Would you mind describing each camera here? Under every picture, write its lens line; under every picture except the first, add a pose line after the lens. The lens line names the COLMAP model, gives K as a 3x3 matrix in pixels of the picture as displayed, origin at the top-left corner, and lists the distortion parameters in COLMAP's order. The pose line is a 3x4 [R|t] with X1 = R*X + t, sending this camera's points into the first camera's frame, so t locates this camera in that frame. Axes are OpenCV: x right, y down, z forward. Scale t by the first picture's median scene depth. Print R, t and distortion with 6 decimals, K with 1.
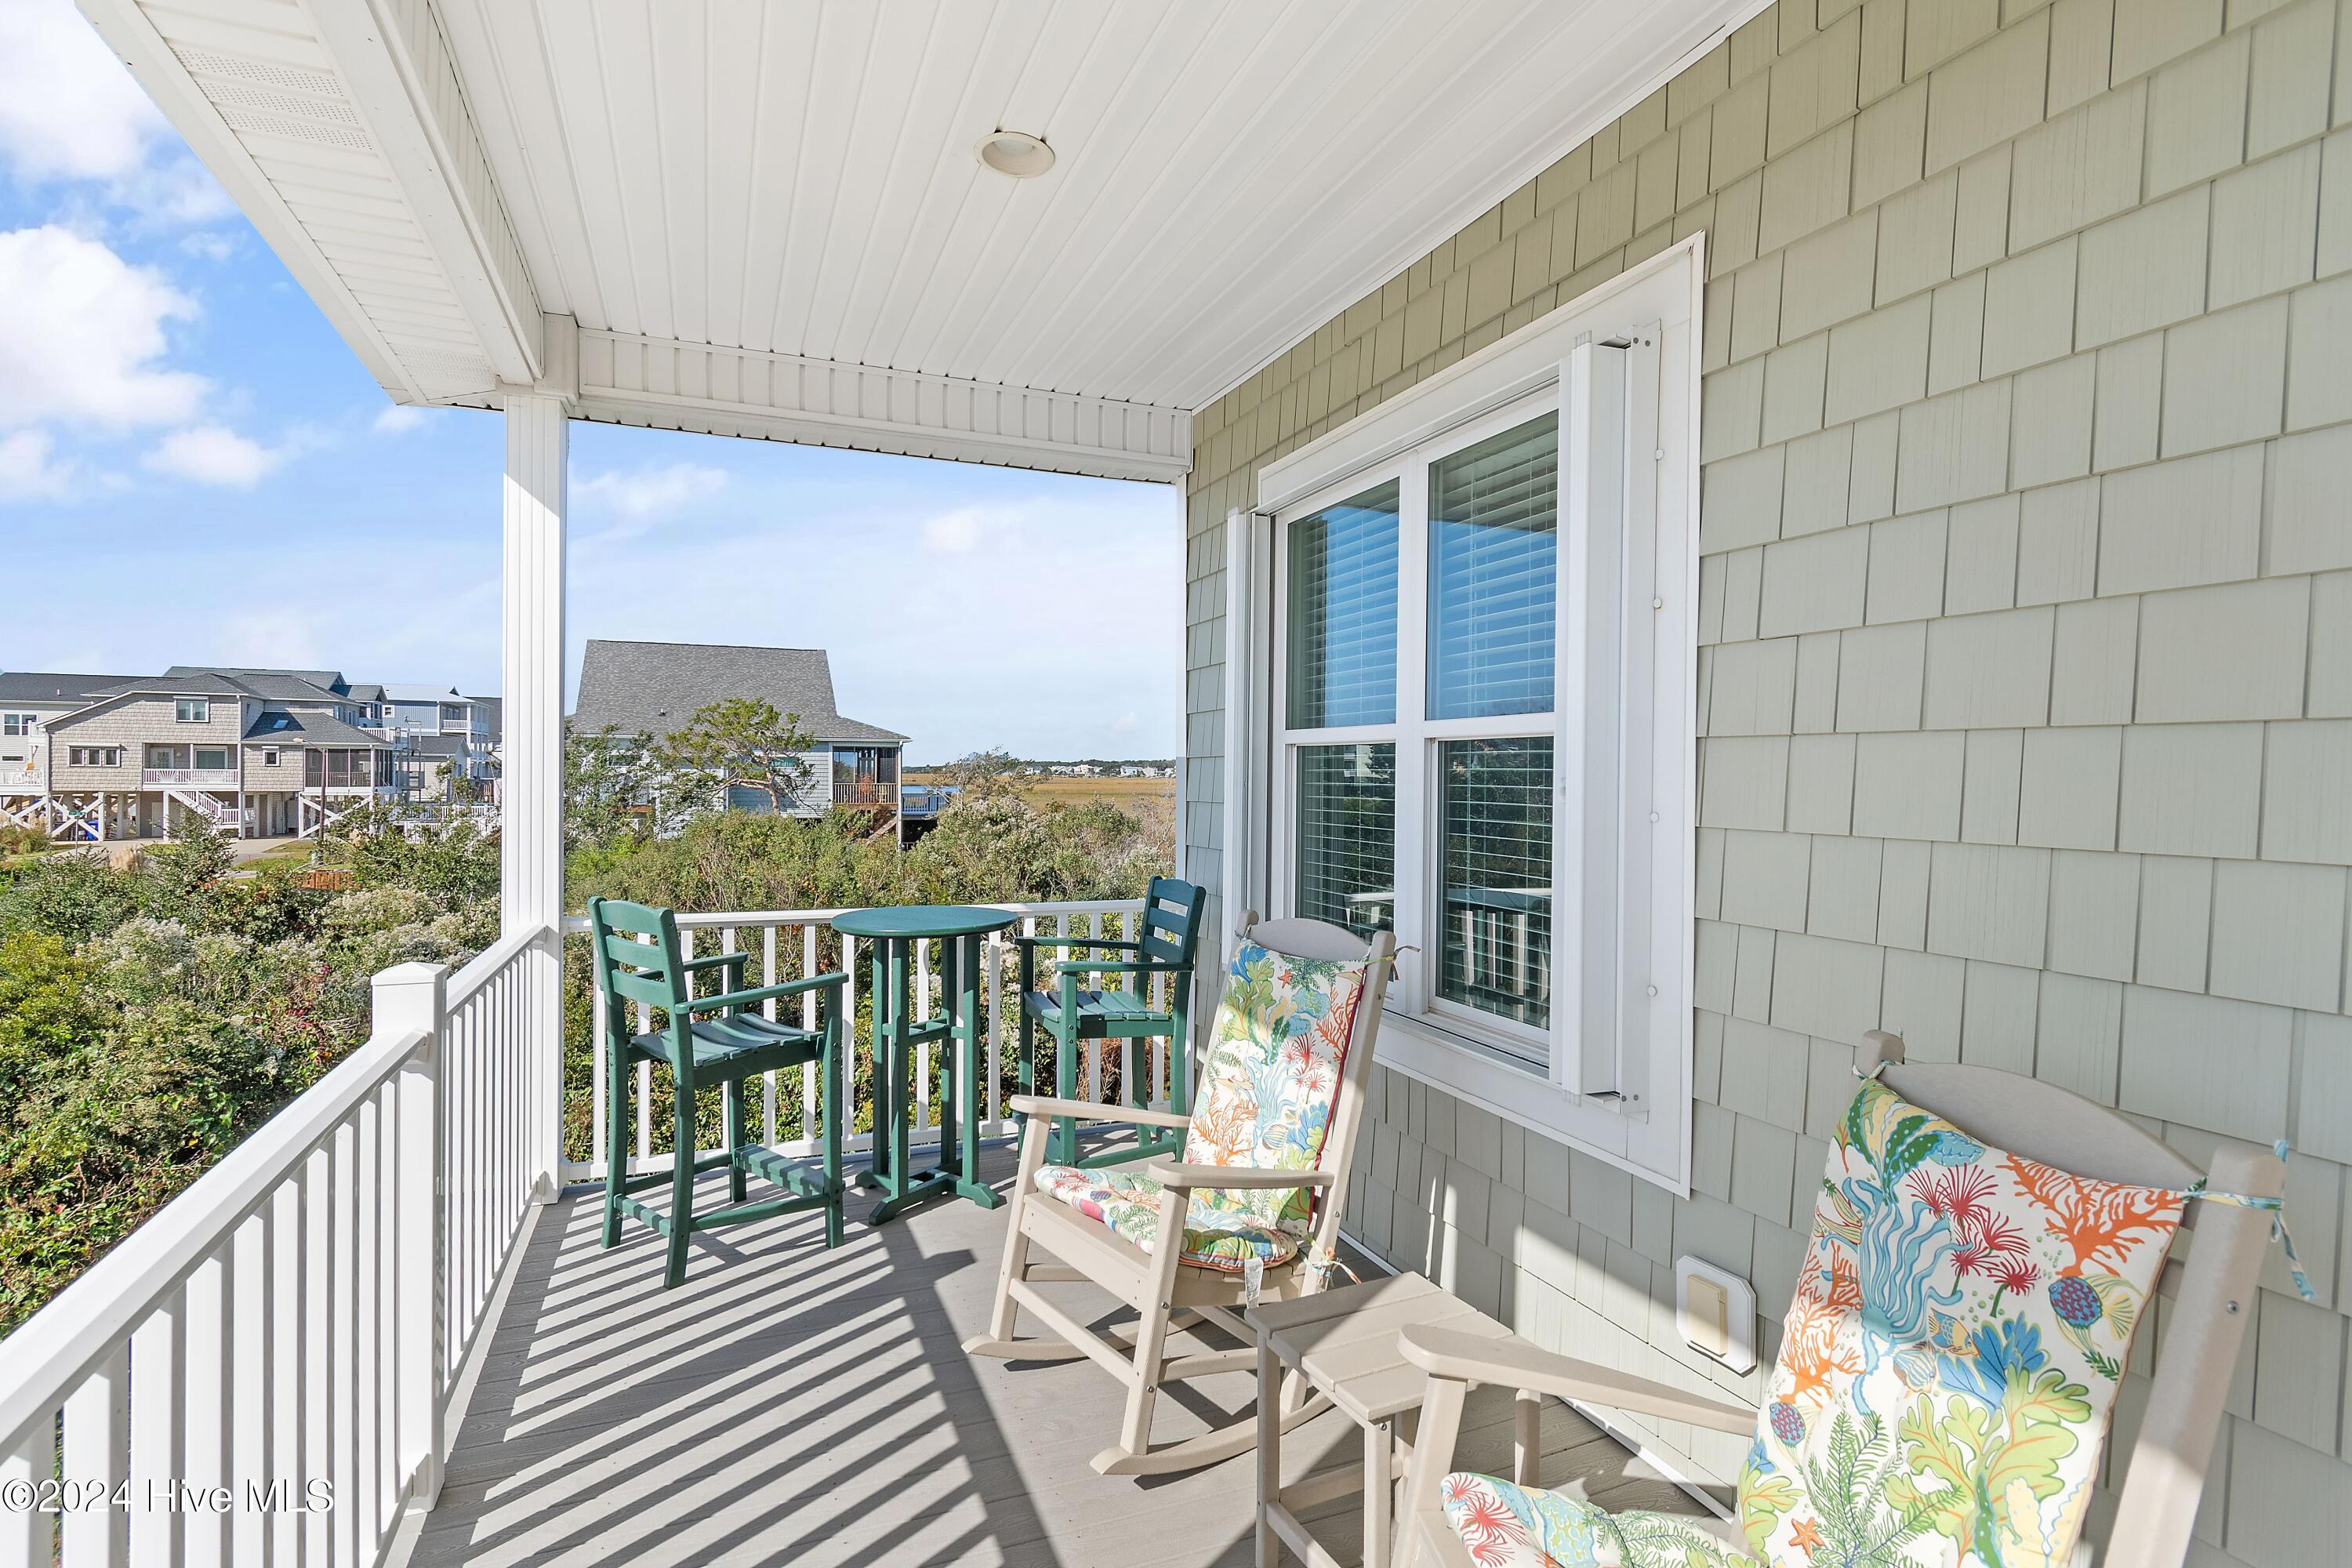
lens RADIAL K [[1175.7, 0, 1182.5], [0, 1175.7, 792.4], [0, 0, 1]] dist [0.000657, -0.004254]
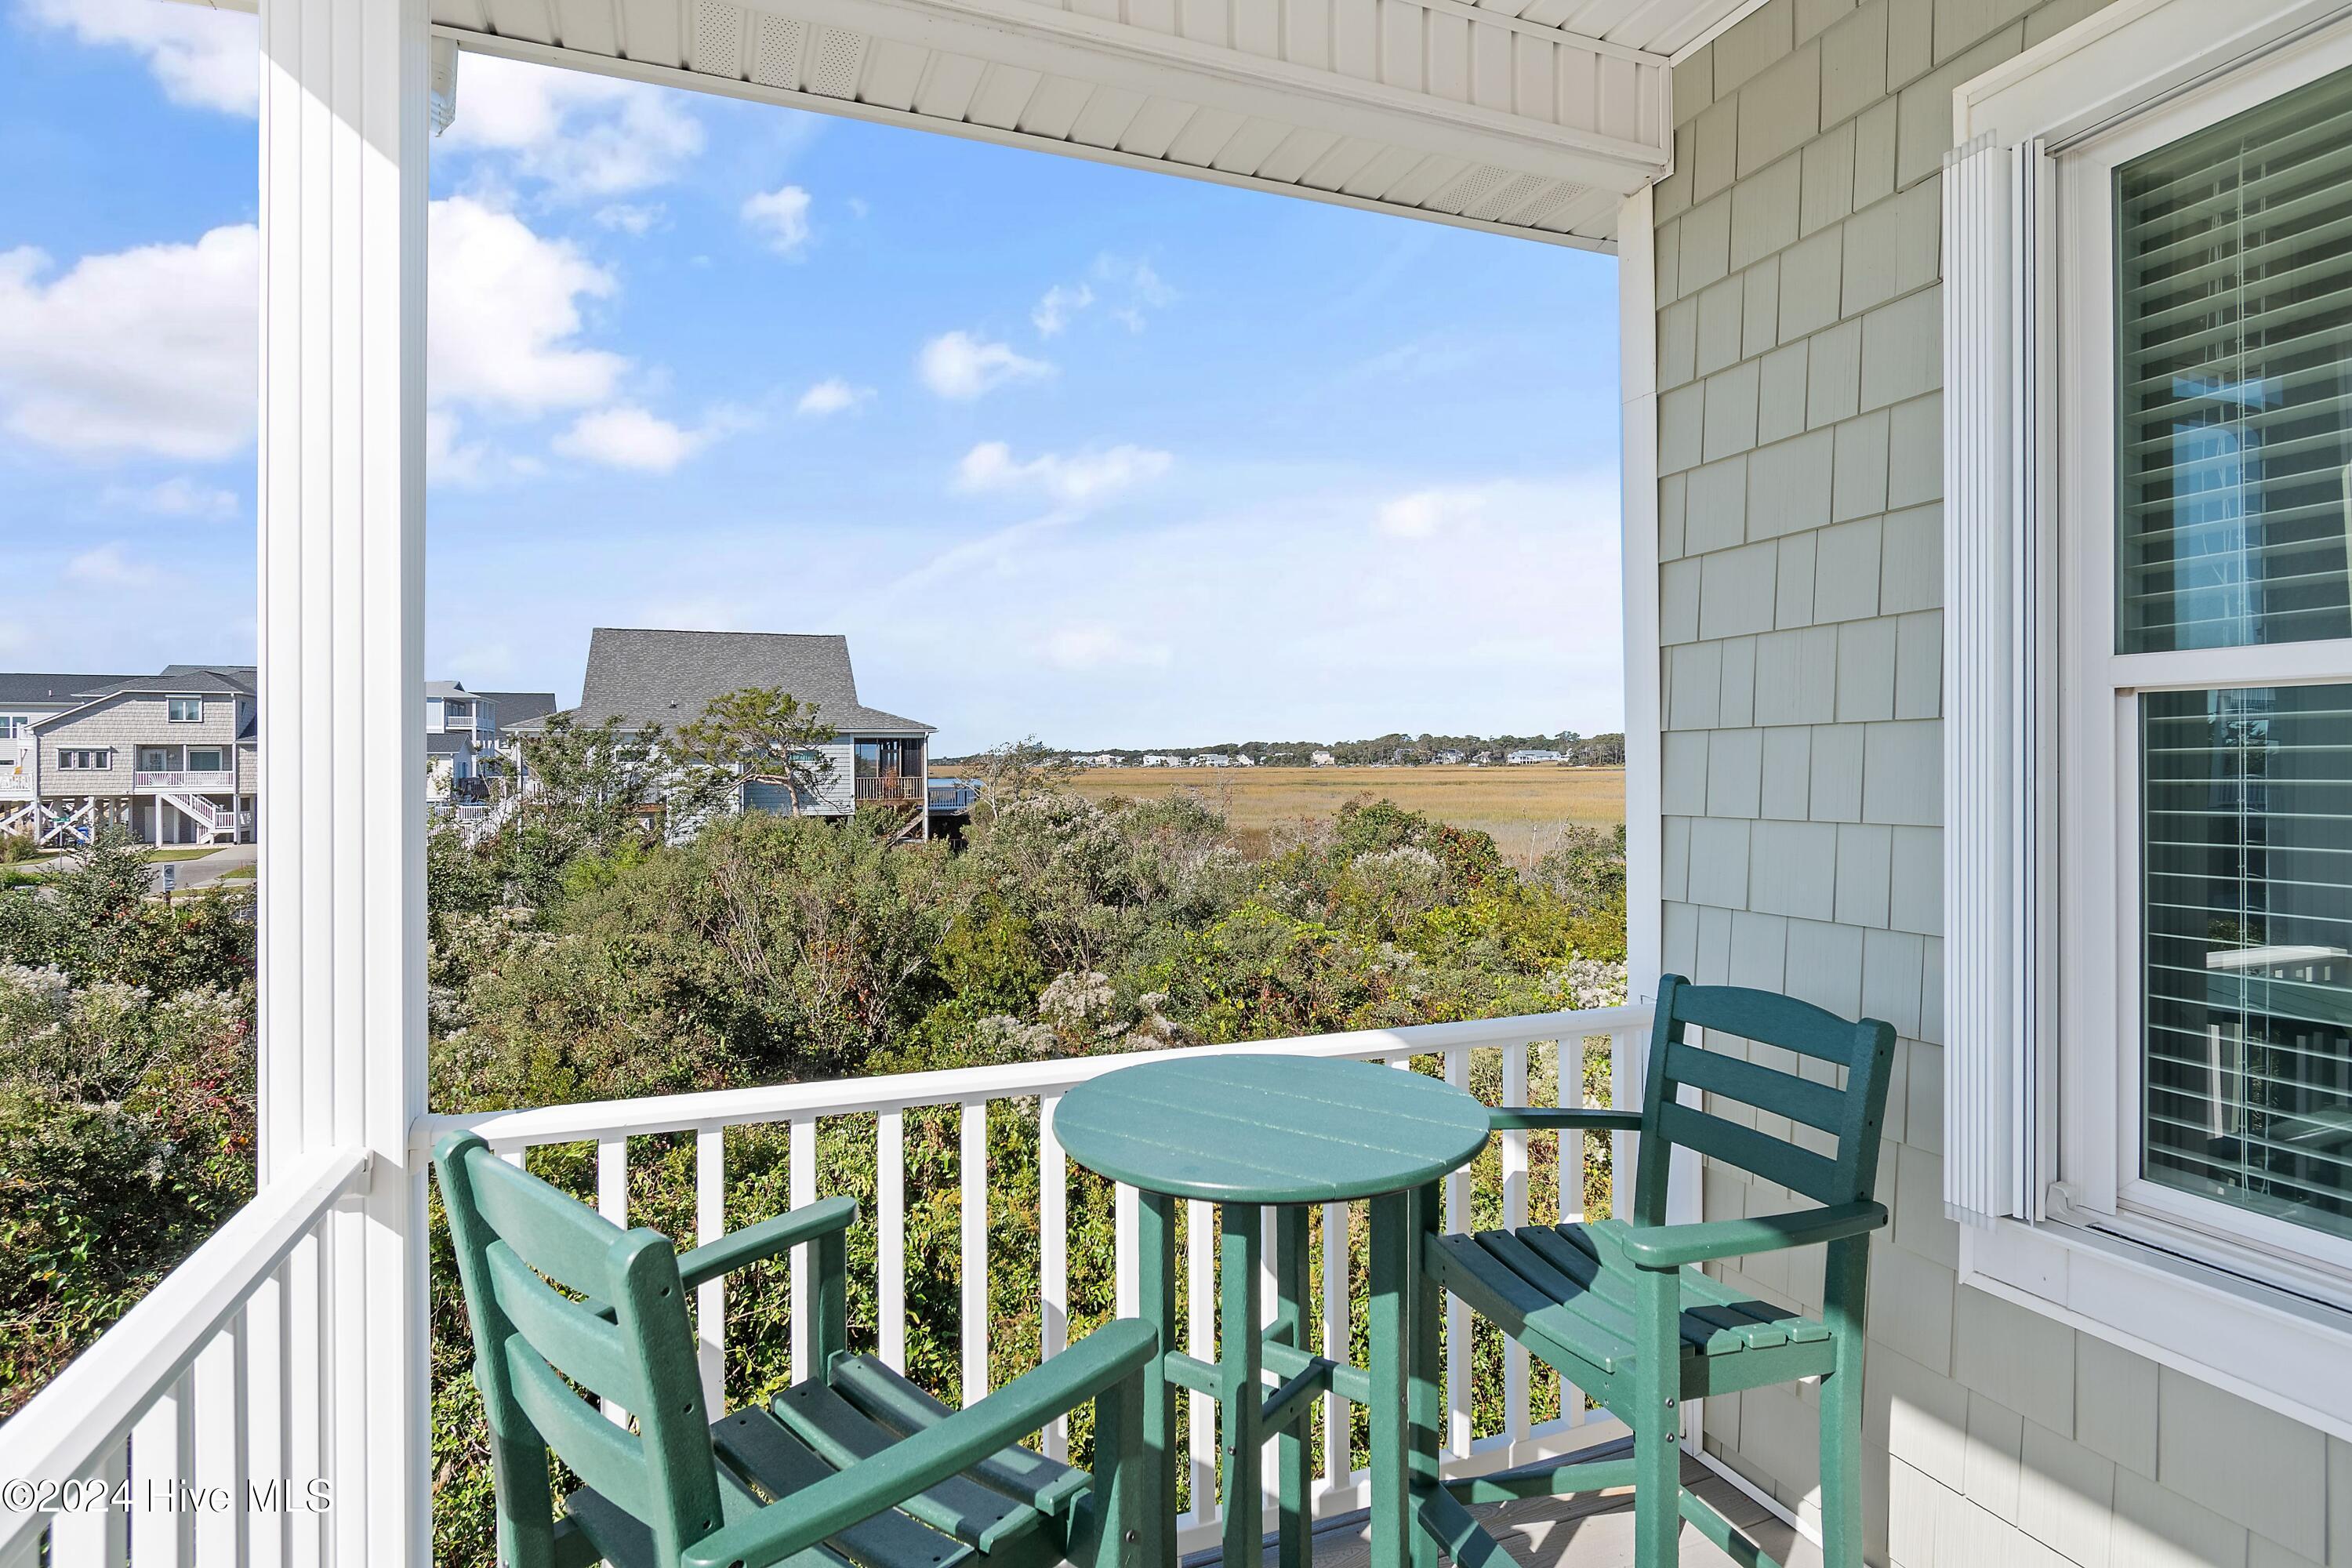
lens RADIAL K [[1215.2, 0, 1180.7], [0, 1215.2, 773.8], [0, 0, 1]] dist [-0.003538, -0.001450]
pose [[0.999687, -0.012836, -0.021459, -0.059454], [0.012692, 0.999896, -0.006815, -0.002978], [0.021544, 0.006540, 0.999747, 0.139504]]
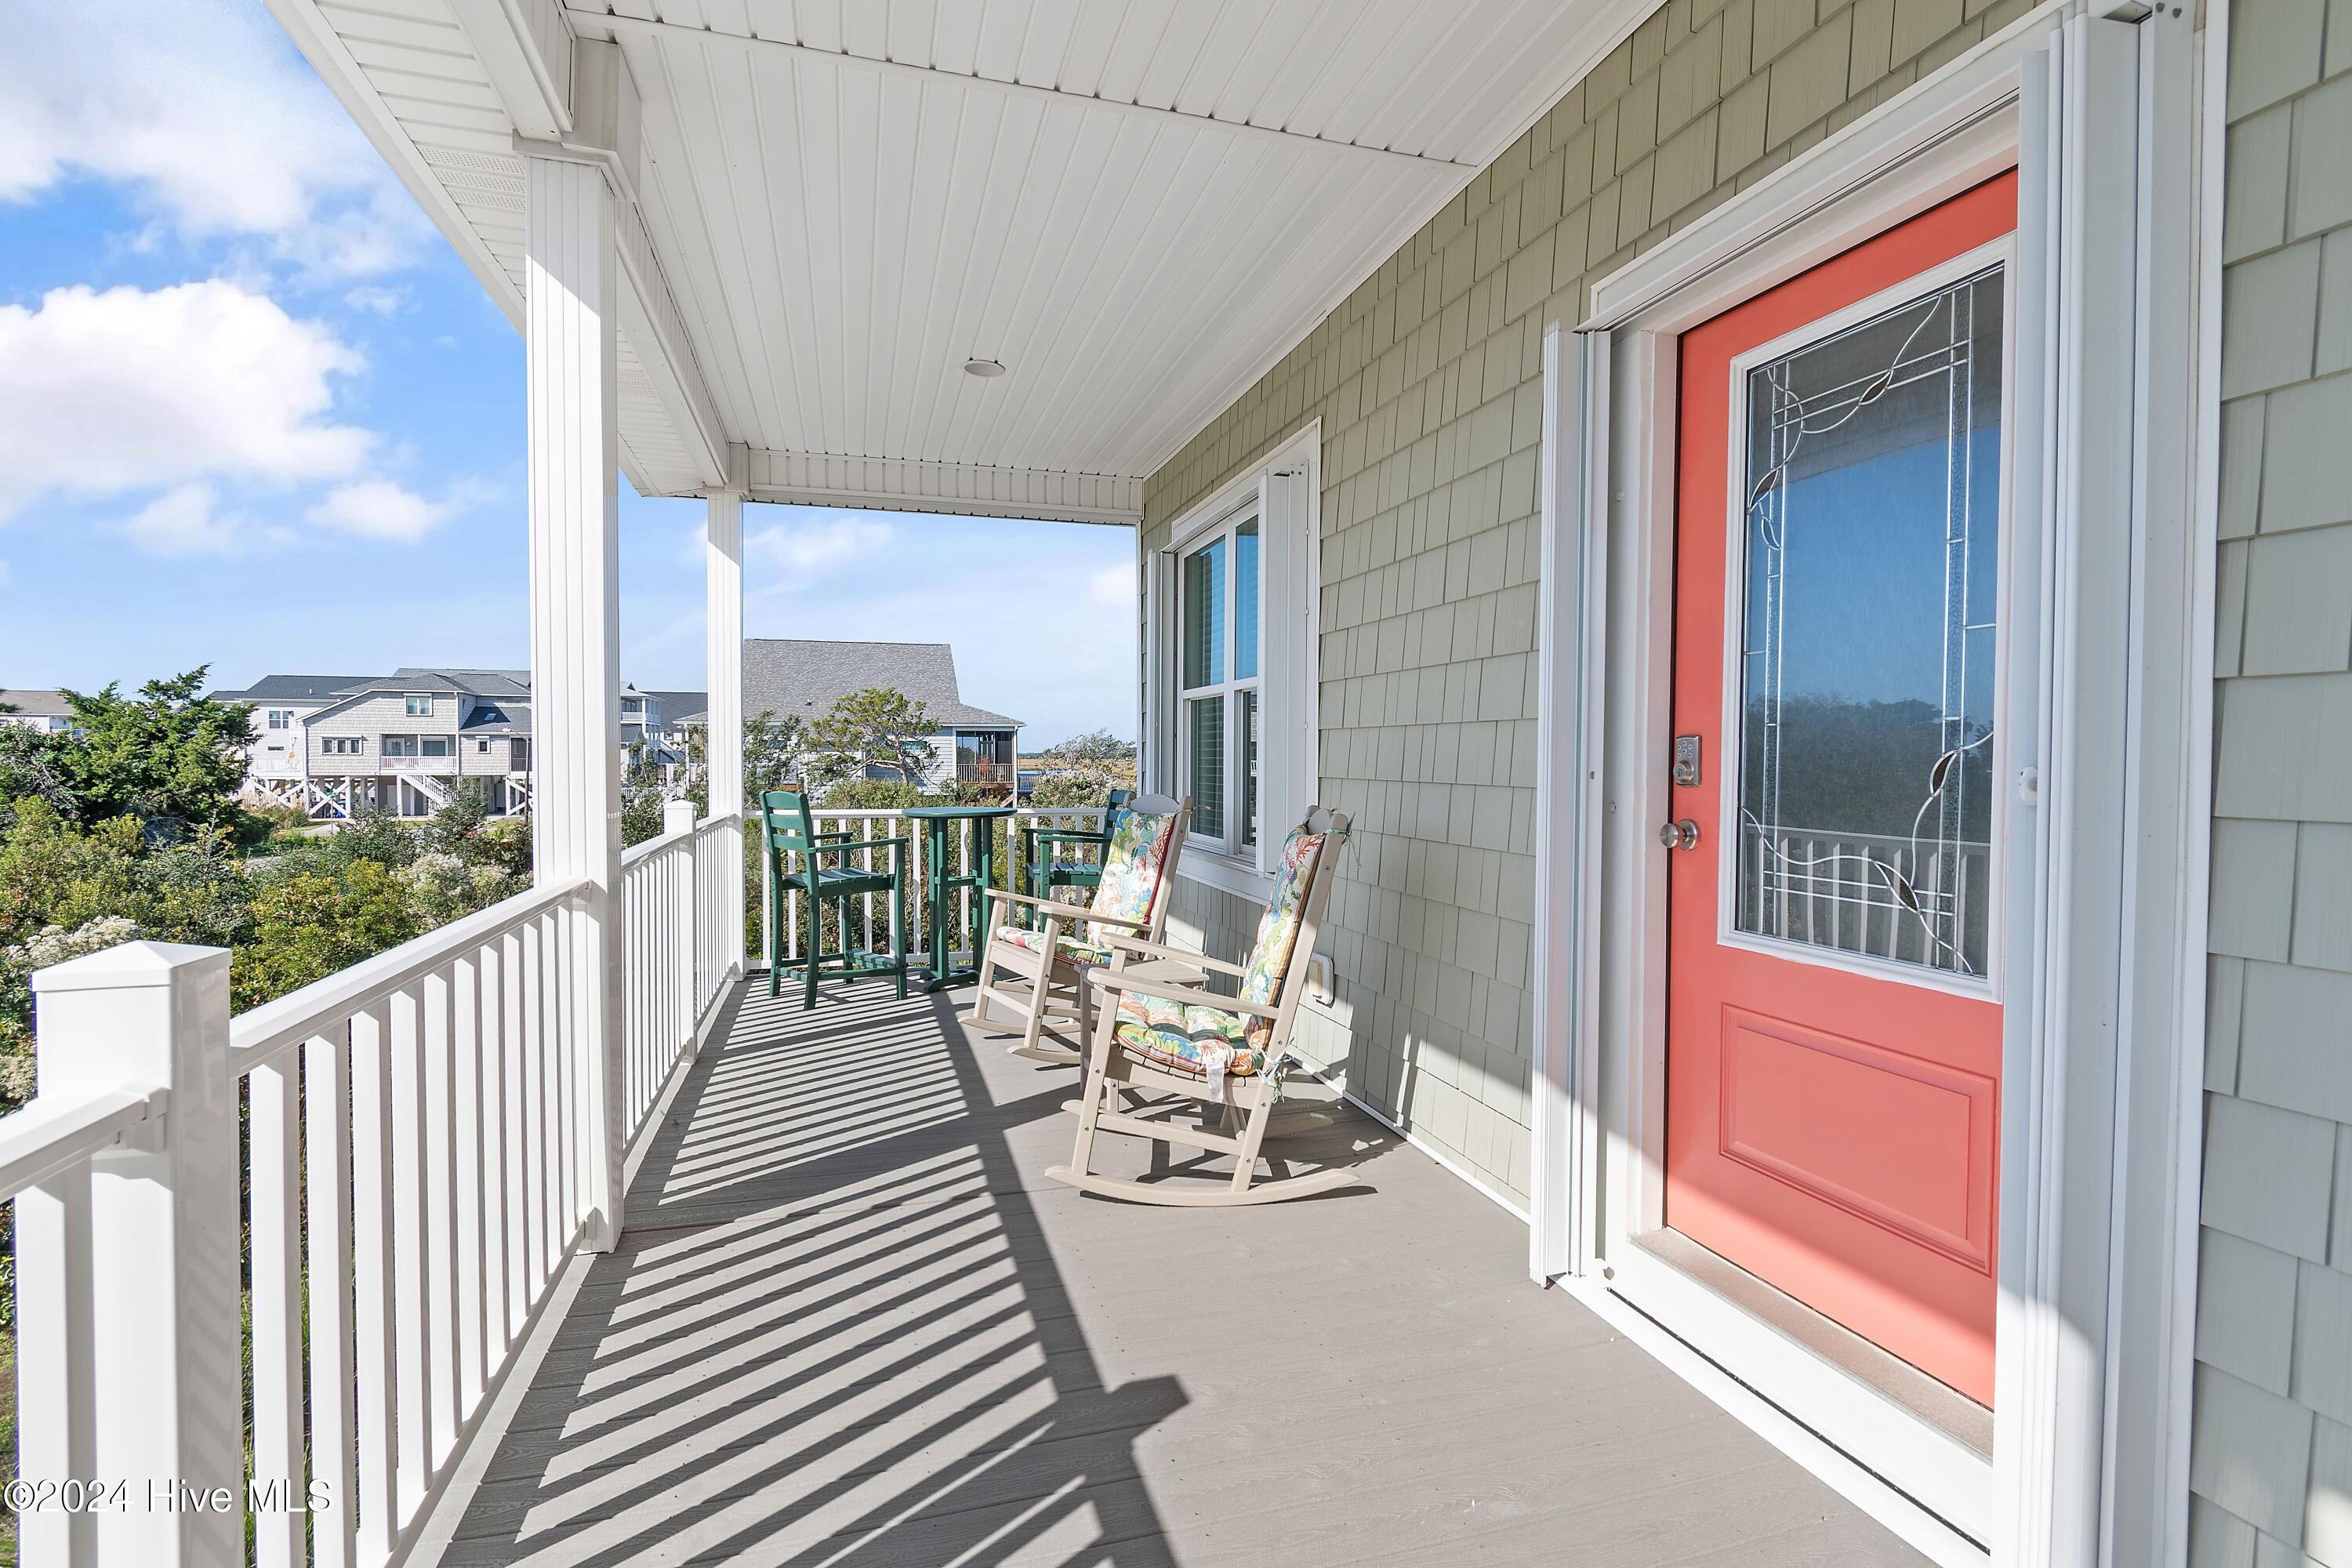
lens RADIAL K [[1121.2, 0, 1181.7], [0, 1121.2, 793.0], [0, 0, 1]] dist [-0.005978, -0.000208]
pose [[0.995327, -0.003343, -0.096501, 0.057012], [0.004810, 0.999876, 0.014979, 0.015308], [0.096439, -0.015373, 0.995220, -0.121892]]
